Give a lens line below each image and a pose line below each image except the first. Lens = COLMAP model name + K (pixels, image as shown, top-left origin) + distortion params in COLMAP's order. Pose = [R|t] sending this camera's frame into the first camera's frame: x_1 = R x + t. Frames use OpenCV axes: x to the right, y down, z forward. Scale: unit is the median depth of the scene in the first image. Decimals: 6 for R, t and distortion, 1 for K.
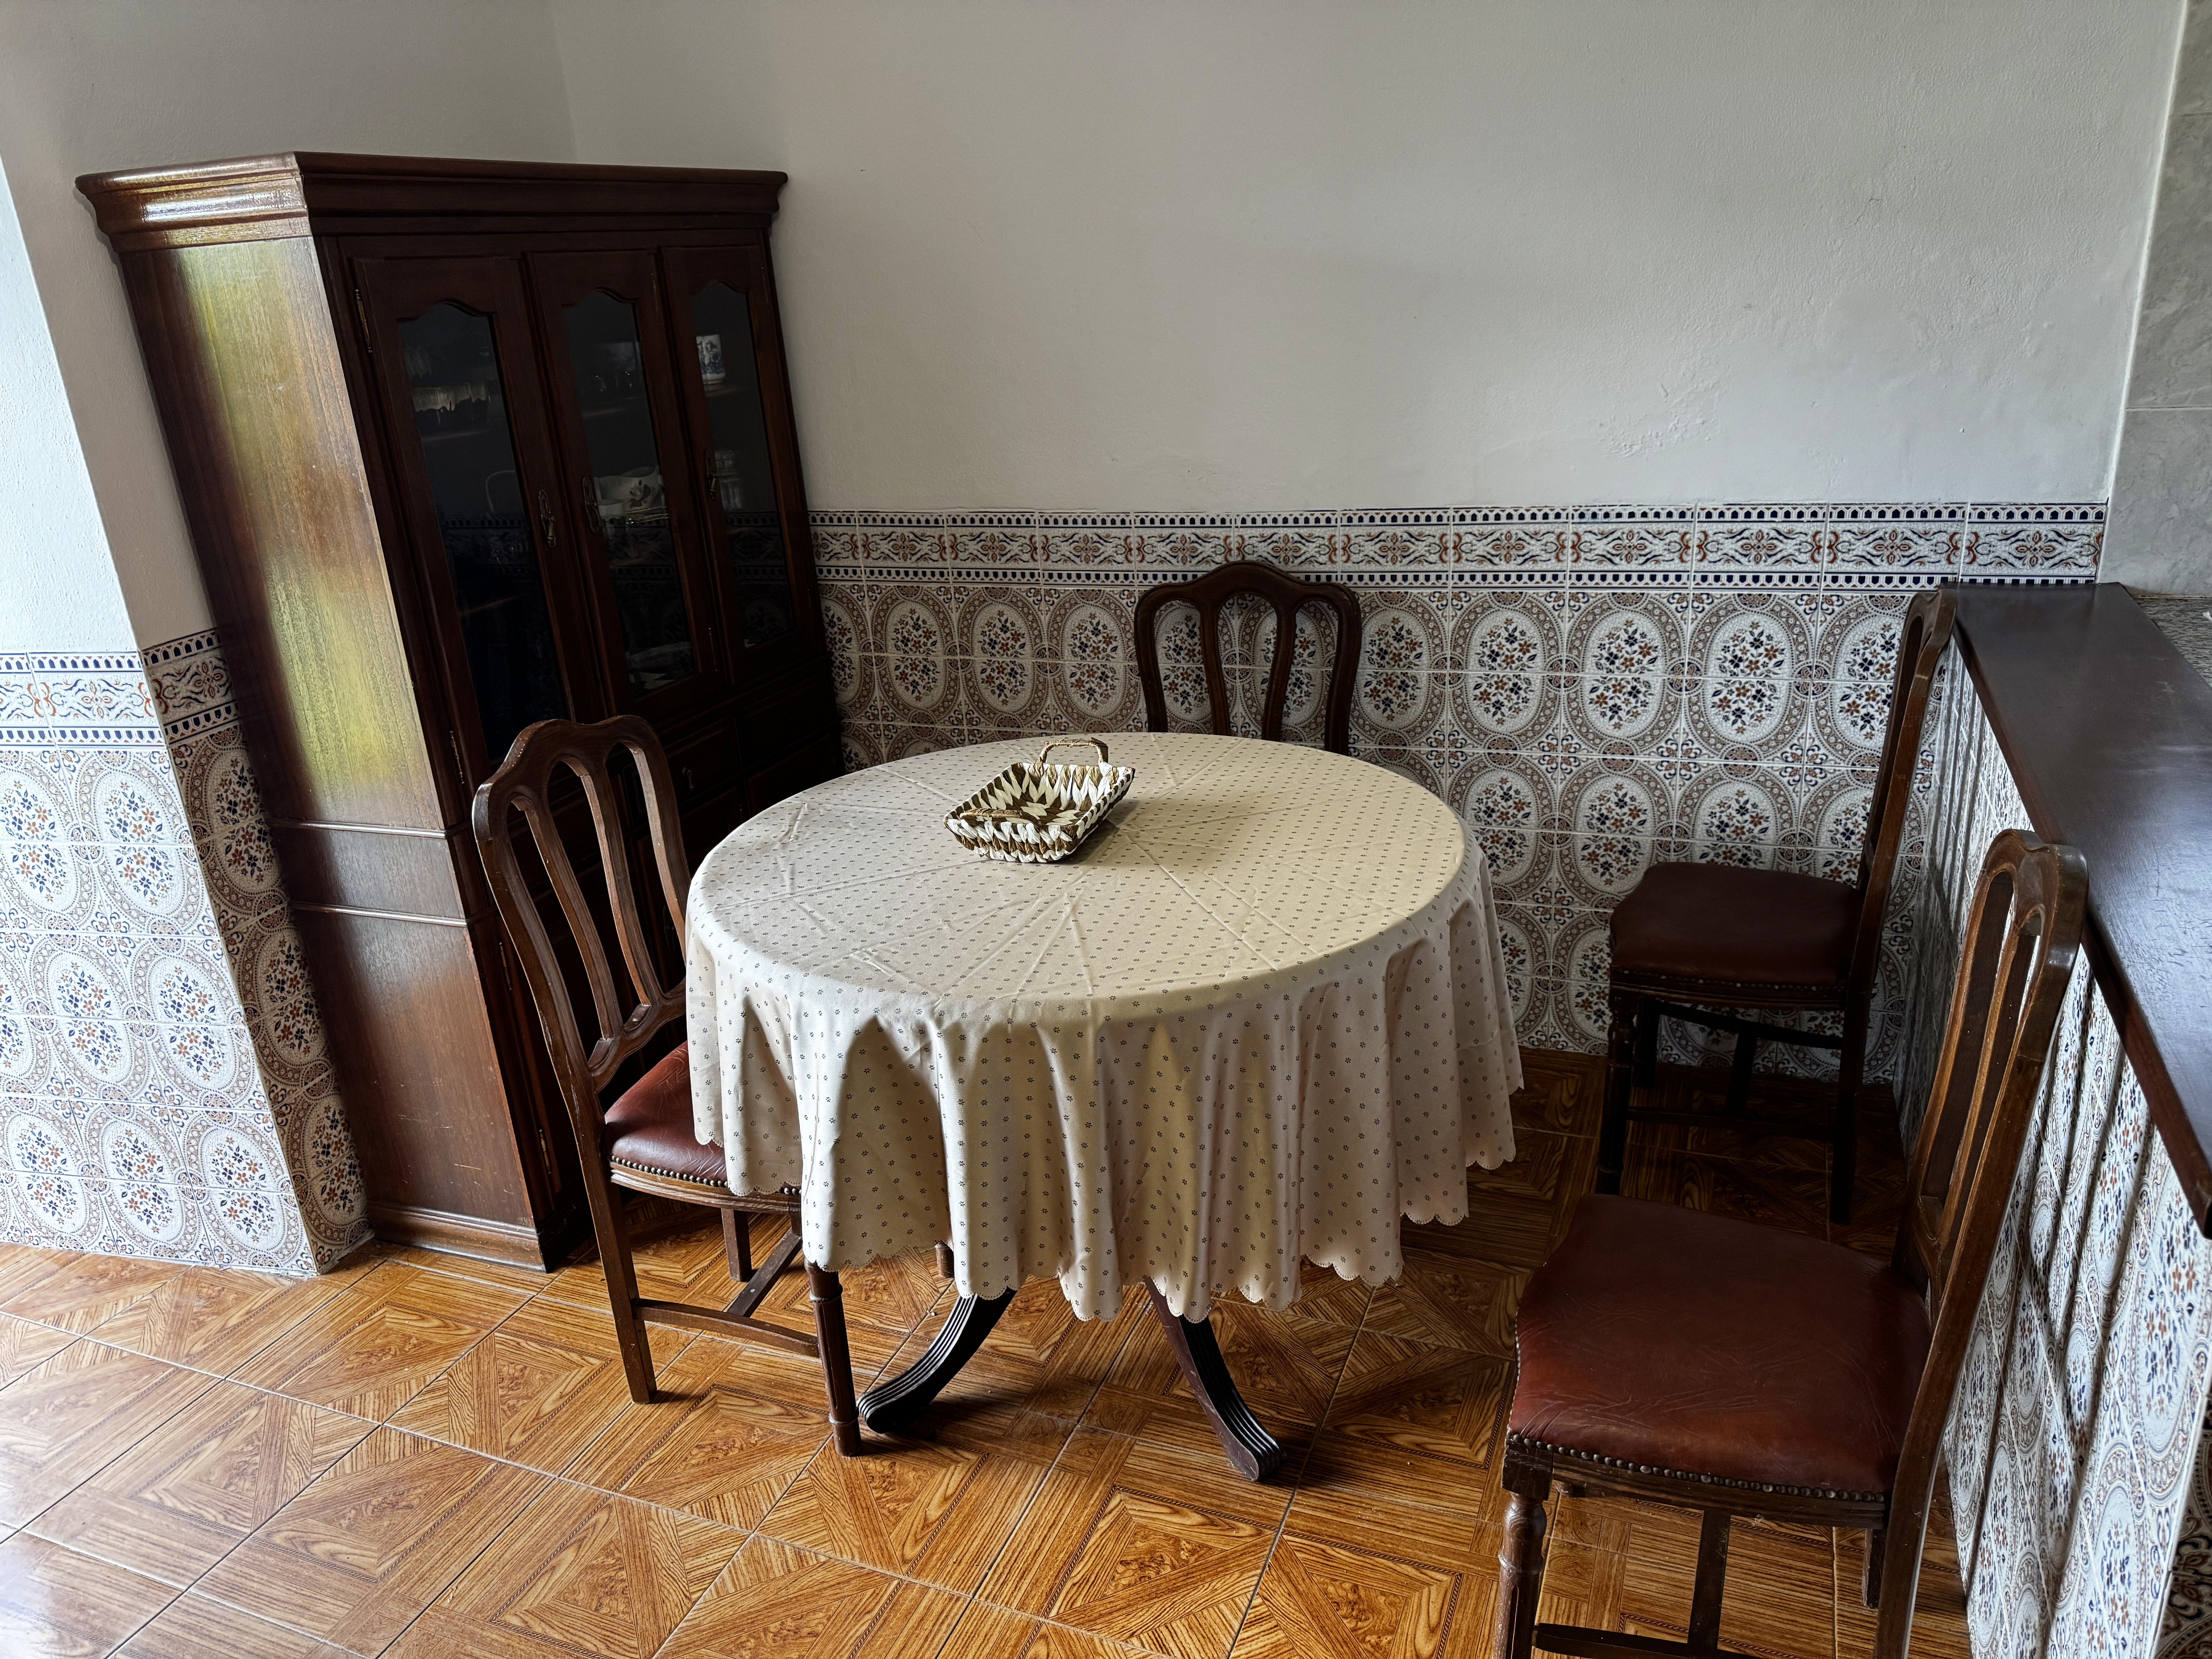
lens RADIAL K [[1559.4, 0, 1110.4], [0, 1559.4, 837.2], [0, 0, 1]] dist [-0.006117, -0.001270]
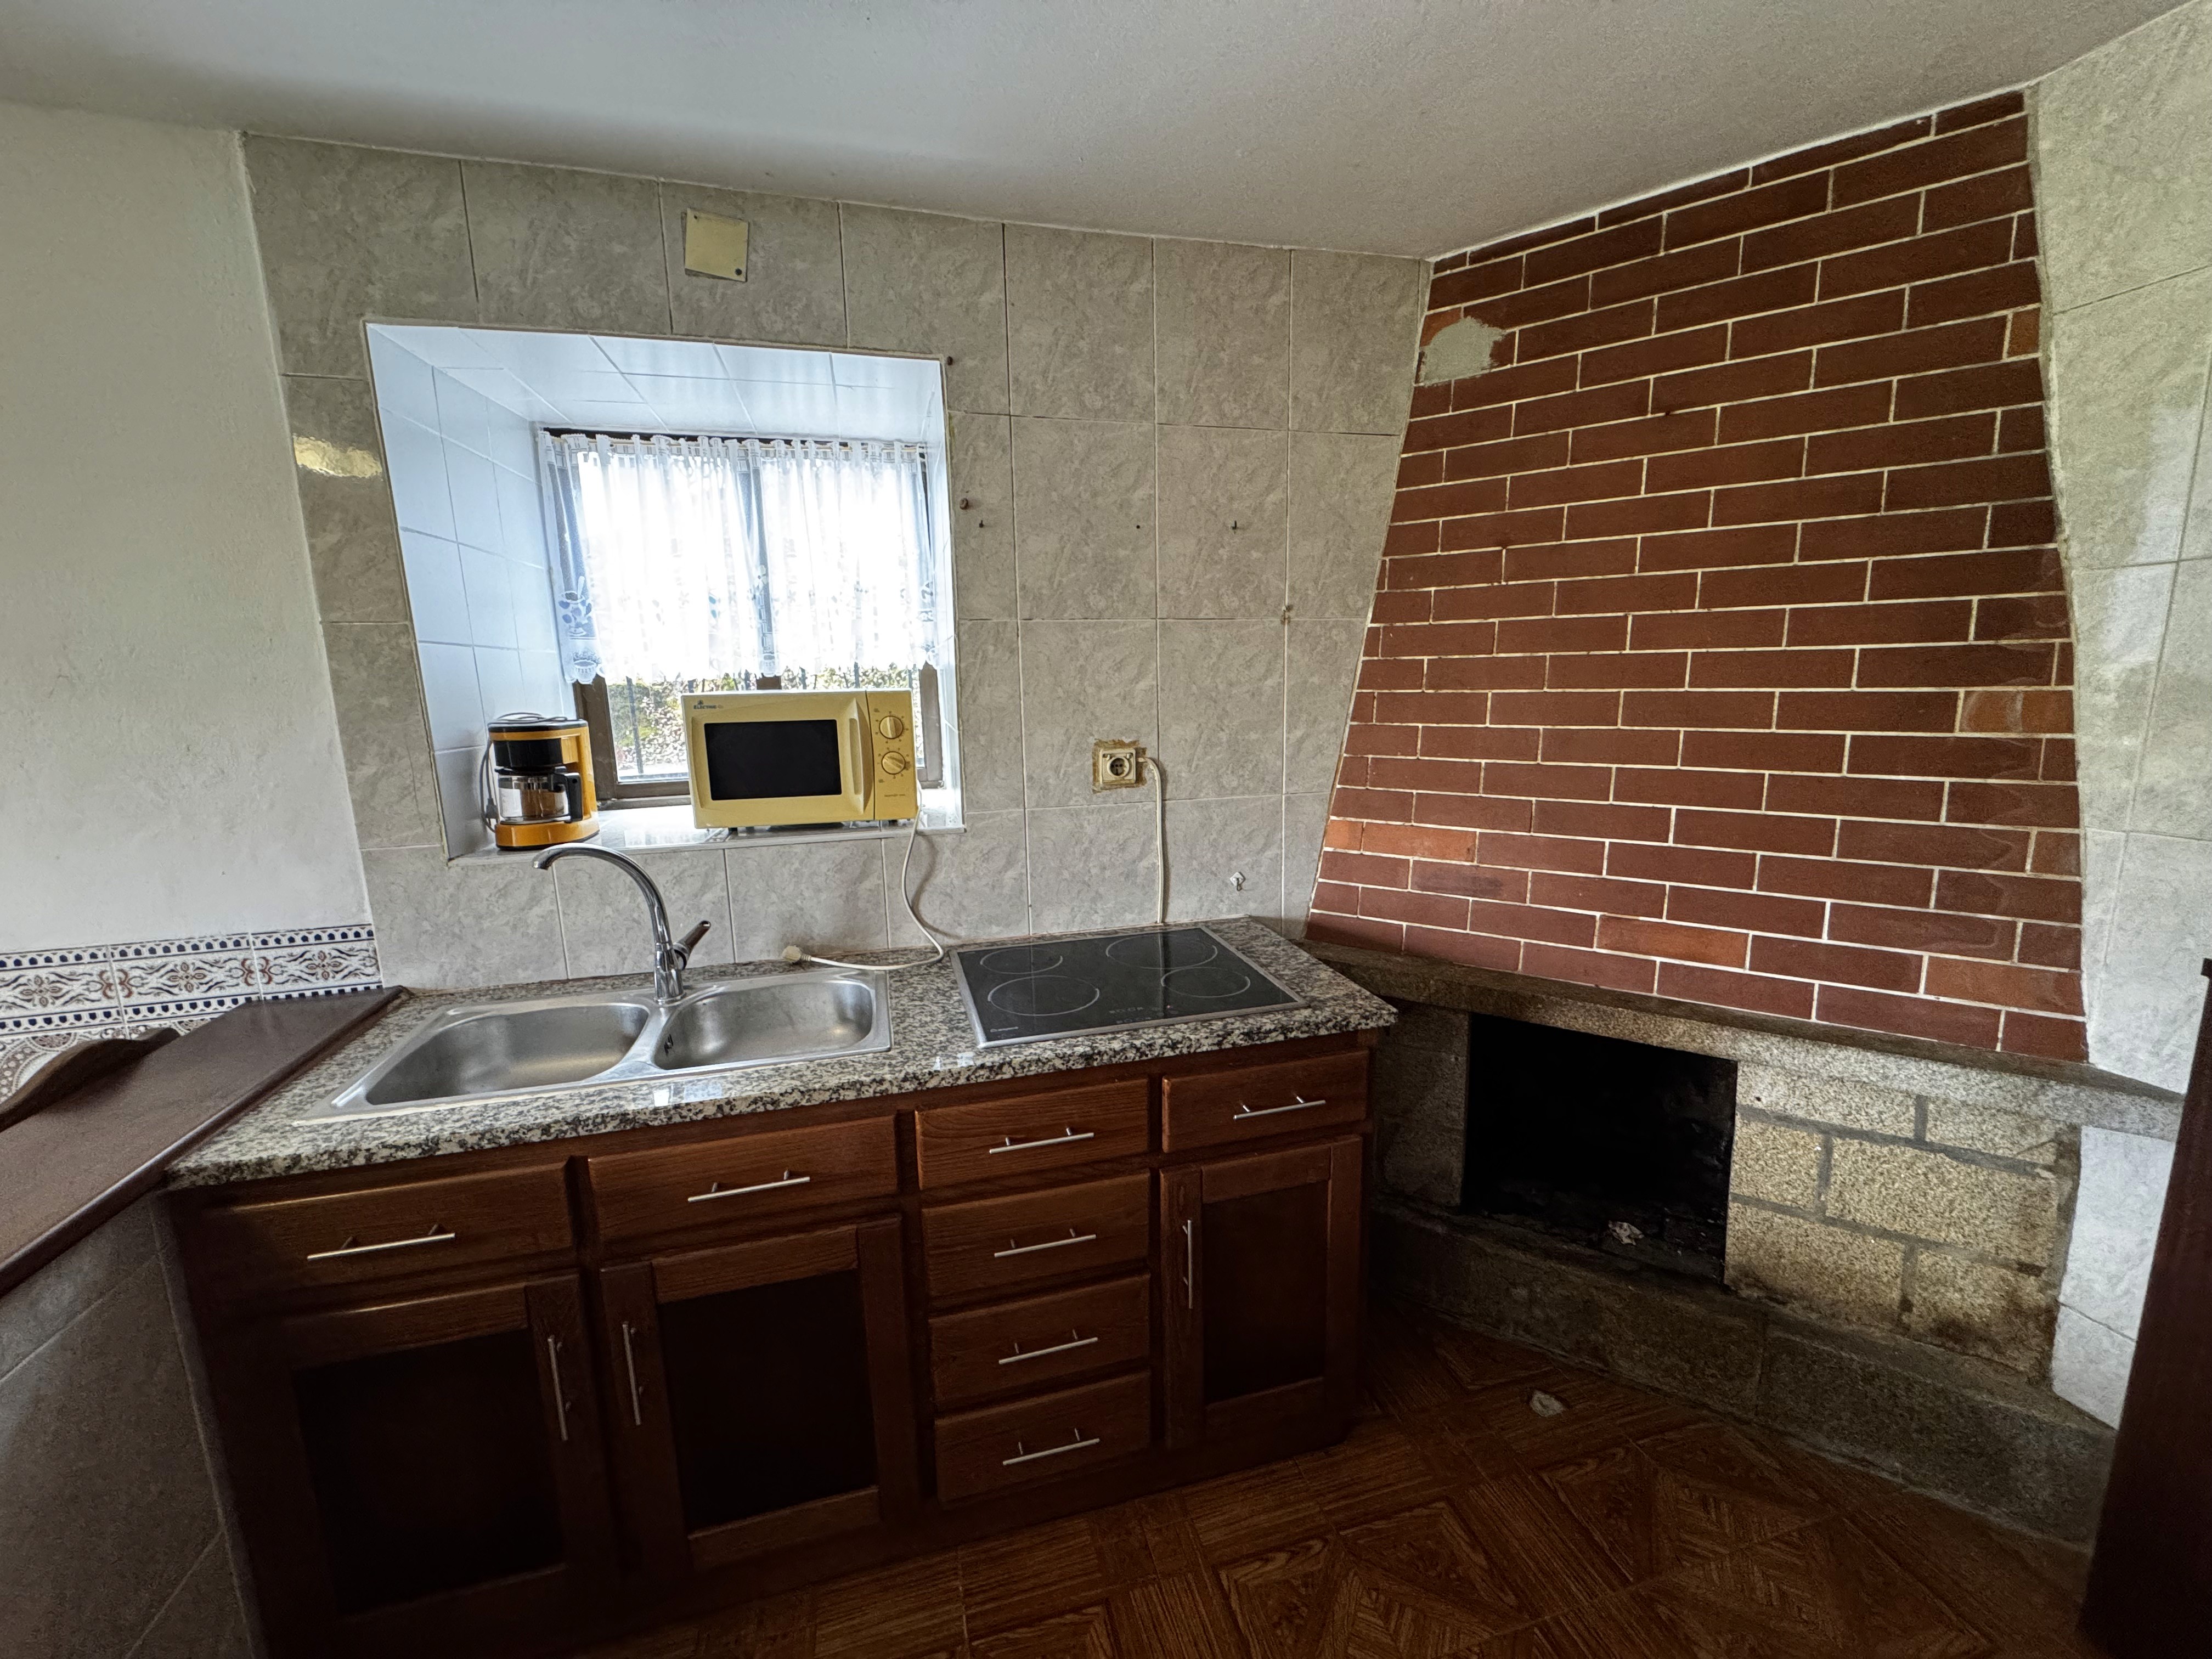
lens RADIAL K [[881.5, 0, 1106.2], [0, 881.5, 825.7], [0, 0, 1]] dist [0.000348, 0.000008]
pose [[0.799801, -0.059048, 0.597354, 0.665976], [0.184408, 0.971196, -0.150902, -0.077644], [-0.571237, 0.230848, 0.787653, 0.115649]]
